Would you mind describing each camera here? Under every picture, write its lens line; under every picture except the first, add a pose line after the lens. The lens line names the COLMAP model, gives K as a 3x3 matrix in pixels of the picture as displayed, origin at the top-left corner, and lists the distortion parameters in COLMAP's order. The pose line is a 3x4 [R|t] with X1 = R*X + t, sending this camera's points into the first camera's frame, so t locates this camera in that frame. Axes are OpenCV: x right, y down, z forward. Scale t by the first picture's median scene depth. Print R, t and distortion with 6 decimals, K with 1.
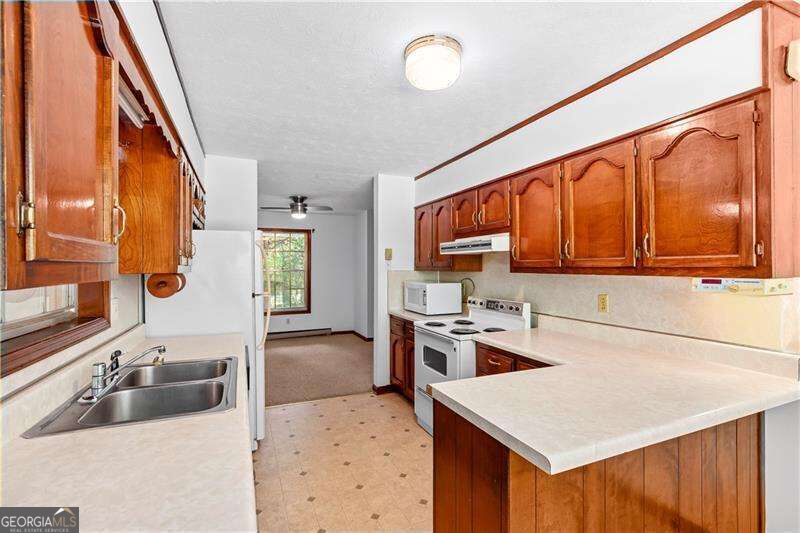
lens RADIAL K [[372.5, 0, 401.9], [0, 372.5, 262.7], [0, 0, 1]] dist [0.001964, 0.000077]
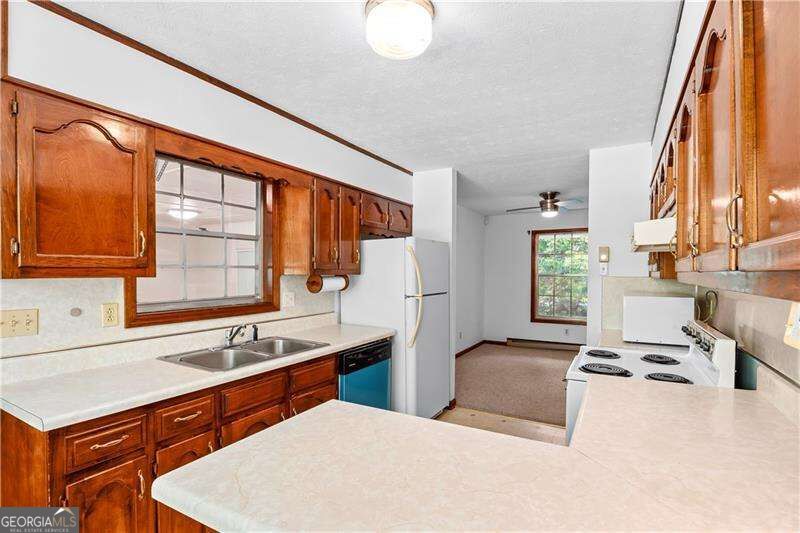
lens RADIAL K [[387.8, 0, 400.5], [0, 387.8, 273.7], [0, 0, 1]] dist [-0.002462, -0.000448]
pose [[0.605062, 0.007612, -0.796142, 0.503616], [0.005842, 0.999885, 0.014001, 0.004331], [0.796157, -0.013123, 0.604948, 0.305584]]
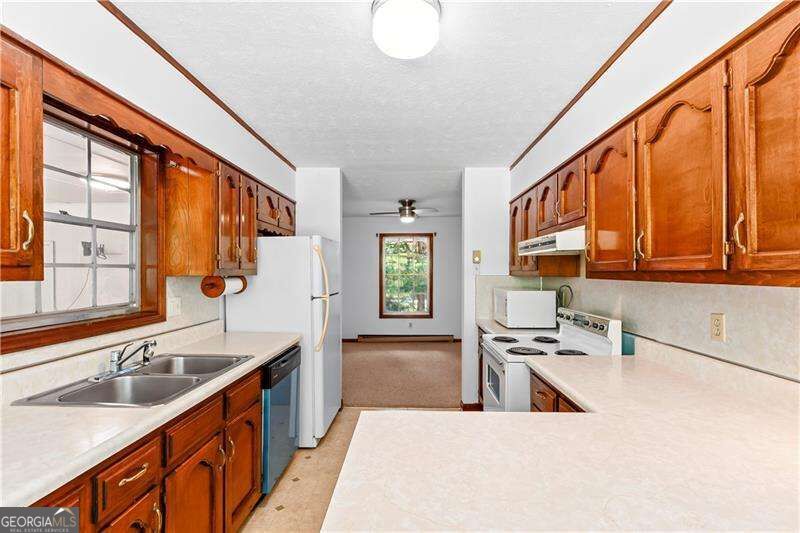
lens RADIAL K [[381.1, 0, 402.0], [0, 381.1, 269.1], [0, 0, 1]] dist [0.001575, 0.000196]
pose [[0.907115, -0.001415, -0.420881, 0.278775], [0.003470, 0.999986, 0.004118, 0.003410], [0.420869, -0.005196, 0.907106, 0.147440]]
